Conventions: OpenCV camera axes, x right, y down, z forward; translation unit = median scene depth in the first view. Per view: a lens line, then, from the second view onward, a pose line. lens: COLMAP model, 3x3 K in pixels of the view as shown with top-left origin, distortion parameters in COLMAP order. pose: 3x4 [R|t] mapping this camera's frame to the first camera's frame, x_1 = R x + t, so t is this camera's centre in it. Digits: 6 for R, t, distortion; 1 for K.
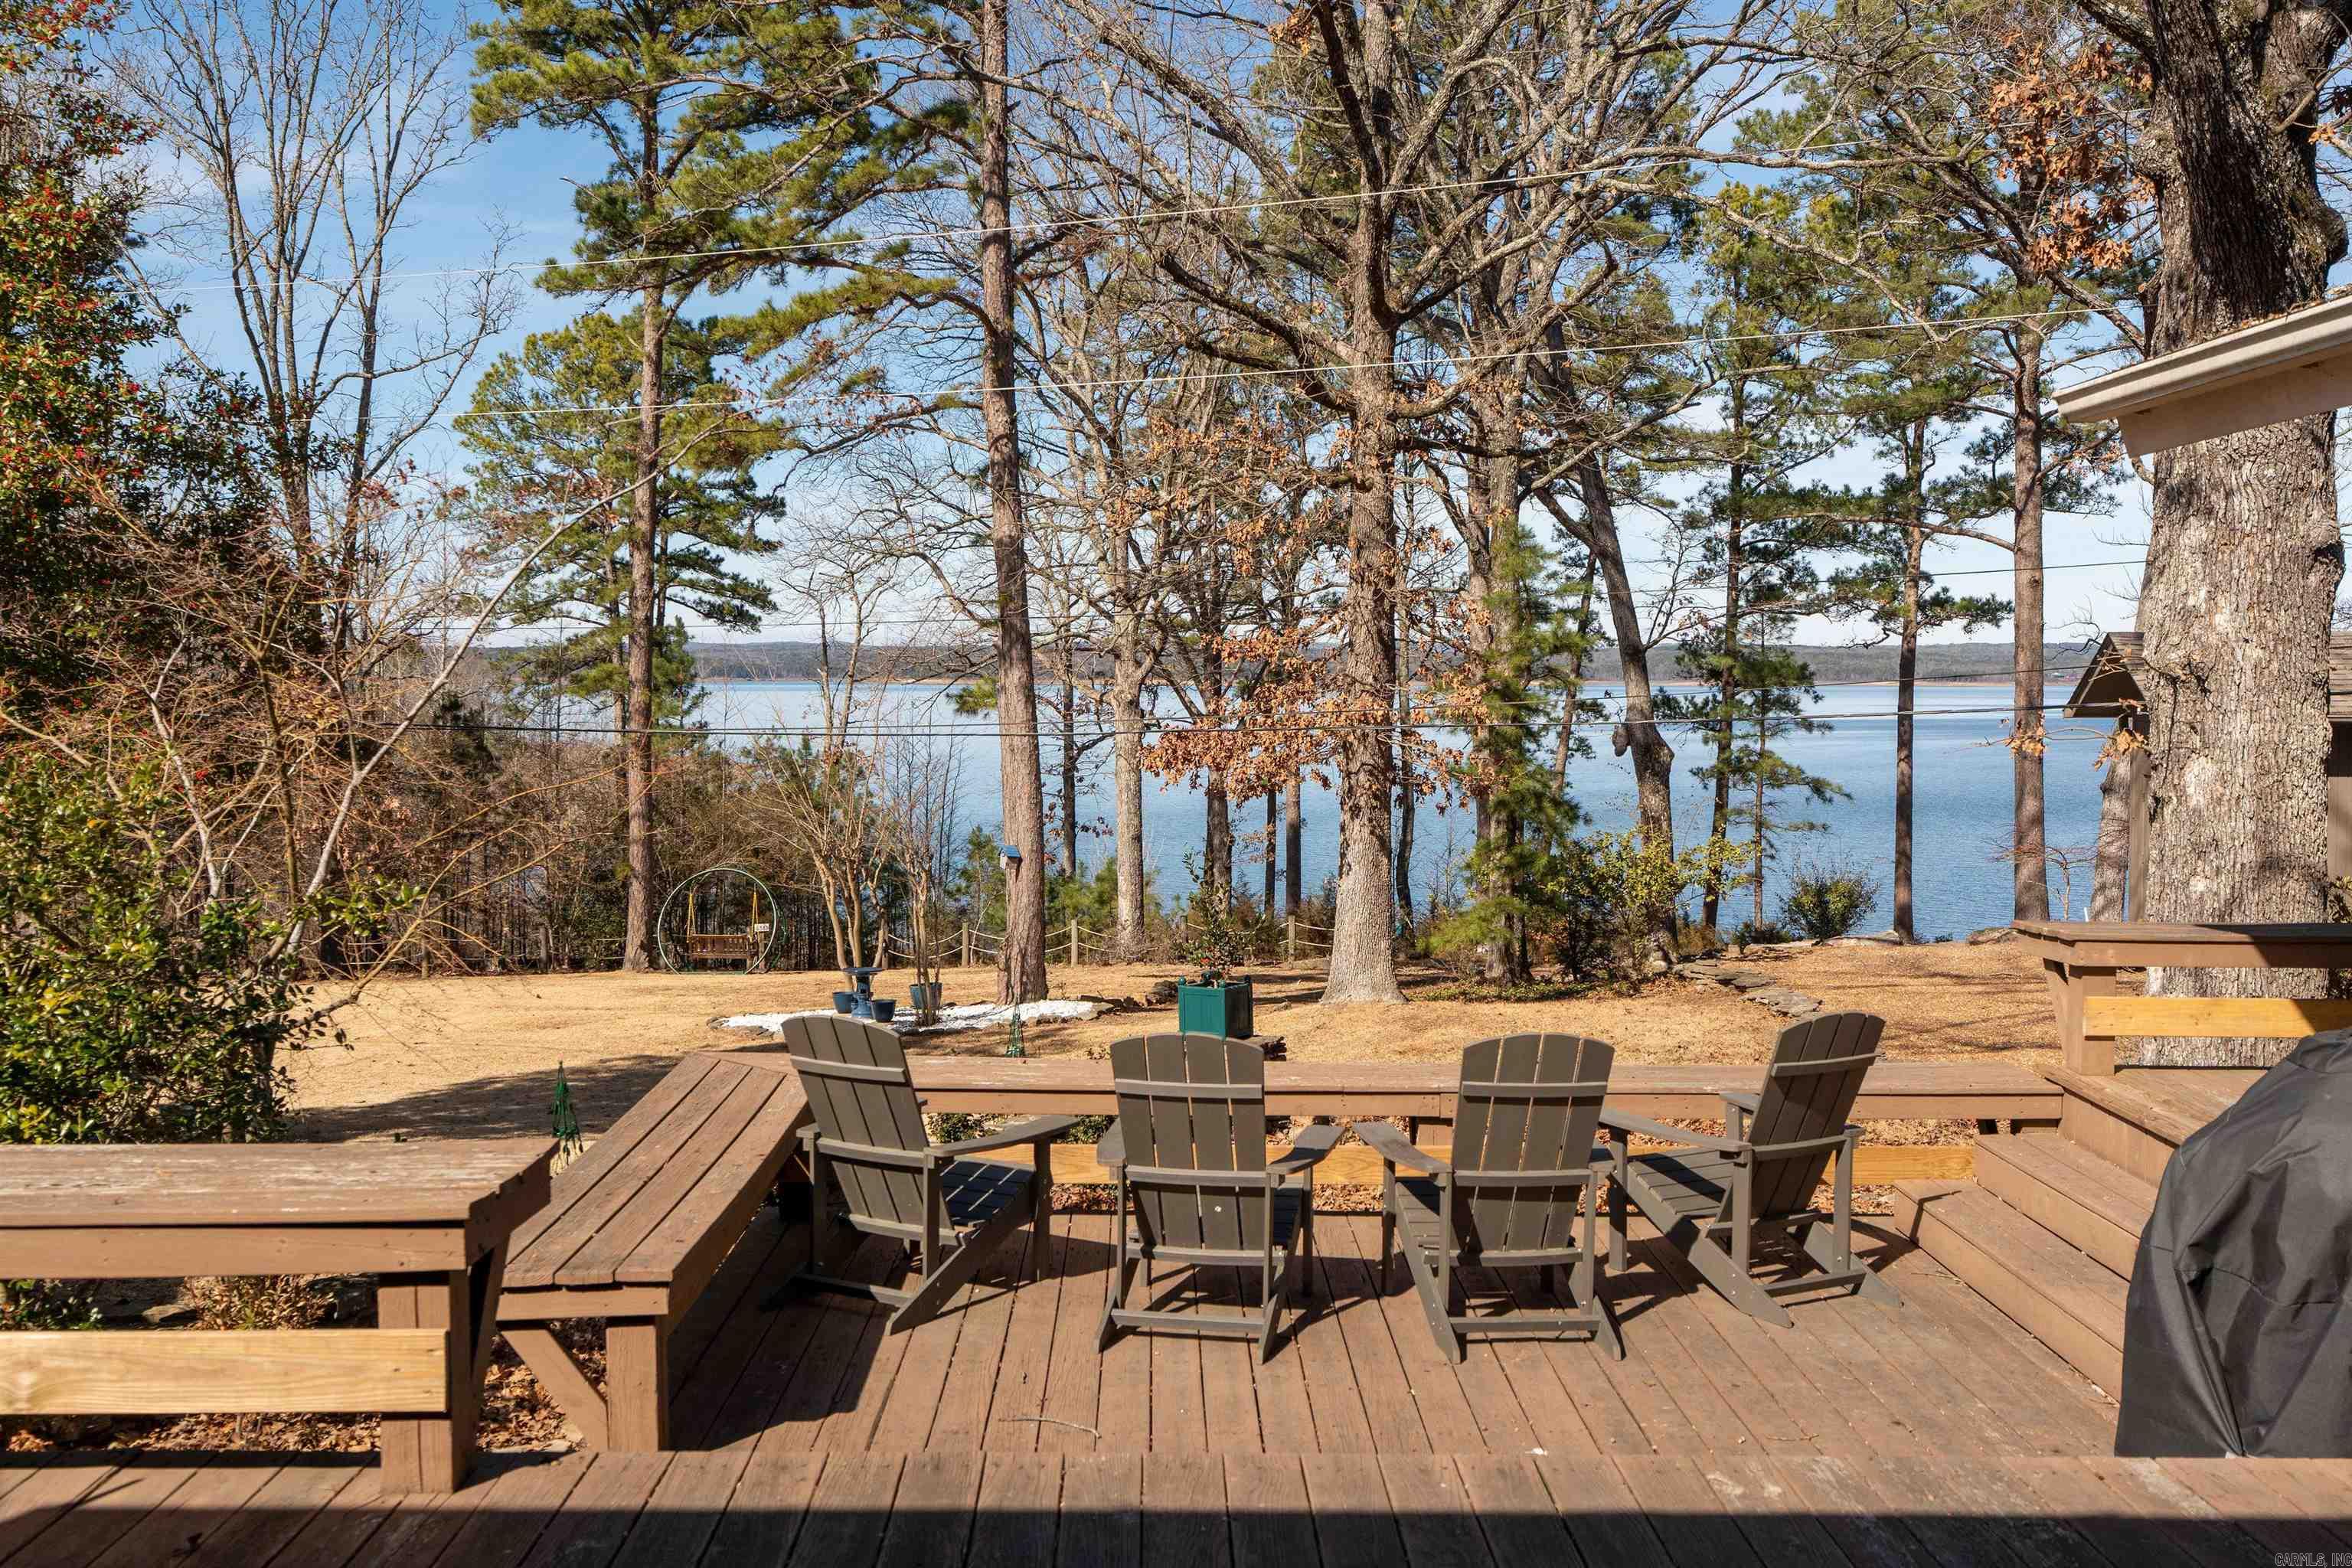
lens RADIAL K [[2314.1, 0, 1183.2], [0, 2314.1, 774.3], [0, 0, 1]] dist [0.014421, 0.000000]
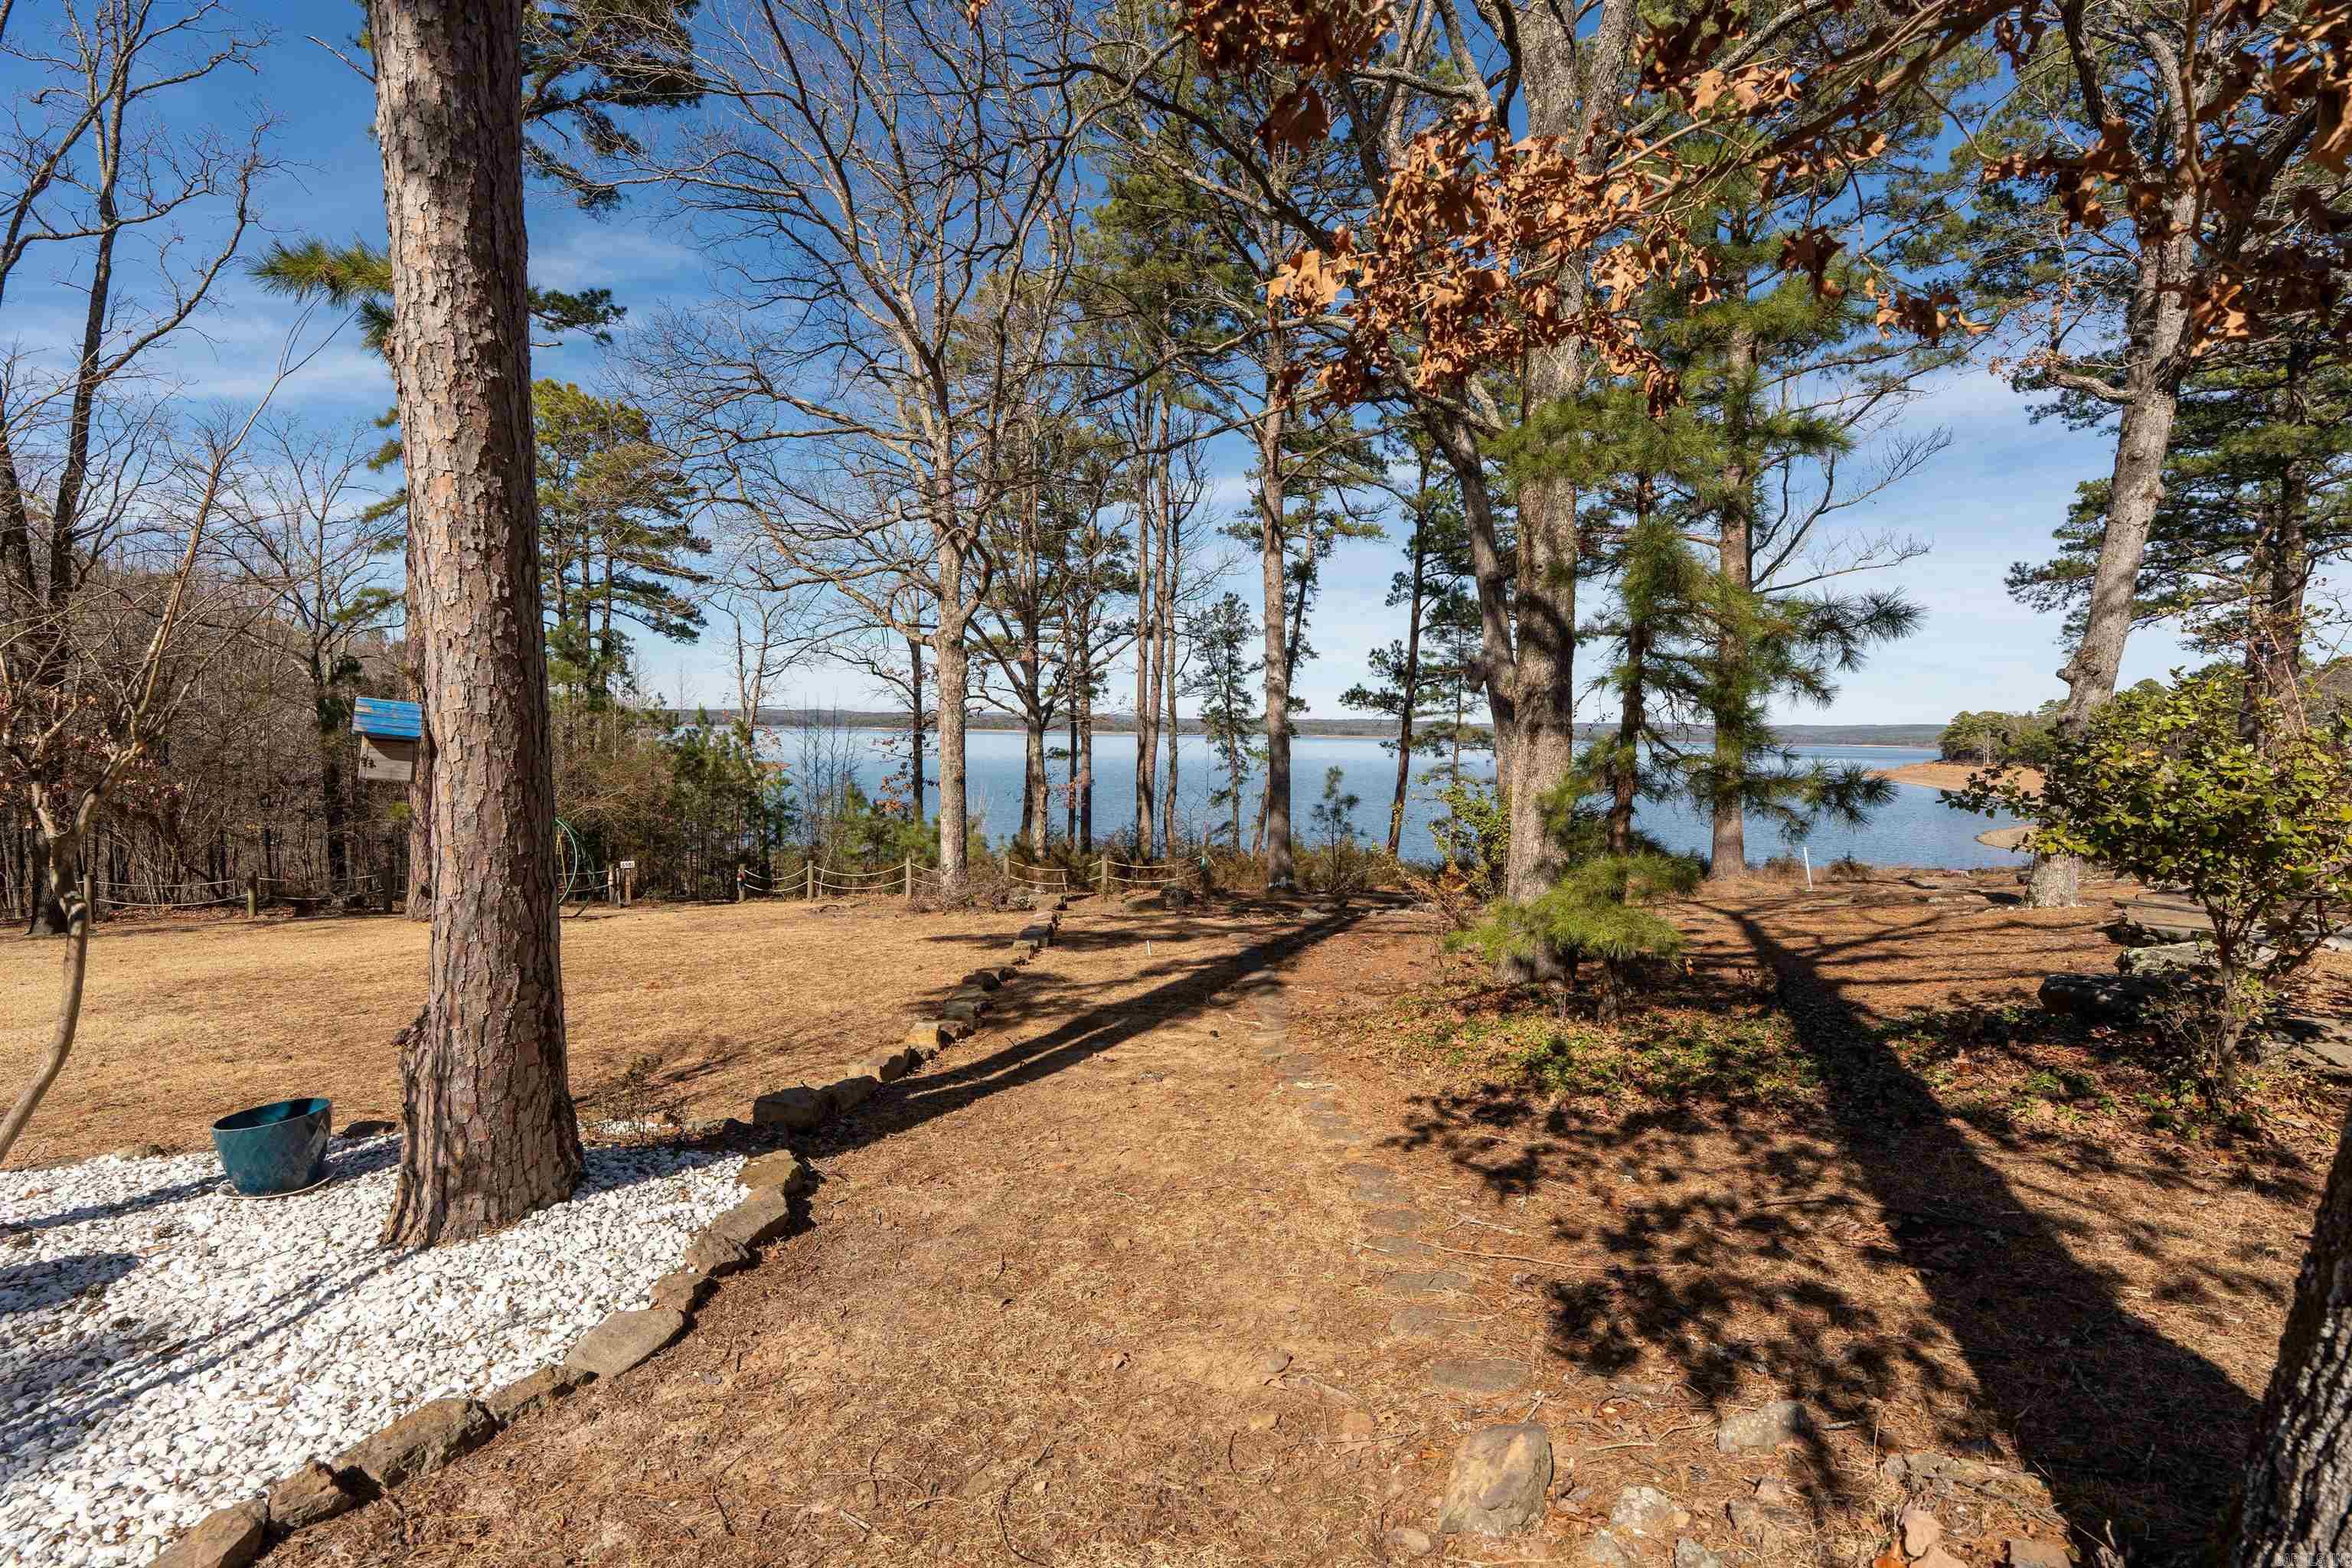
lens RADIAL K [[1058.5, 0, 1178.7], [0, 1058.5, 779.0], [0, 0, 1]] dist [-0.005301, 0.002797]
pose [[0.986813, 0.007122, 0.161709, -0.001918], [-0.008055, 0.999954, 0.005117, 0.038347], [-0.161666, -0.006352, 0.986825, 0.882406]]
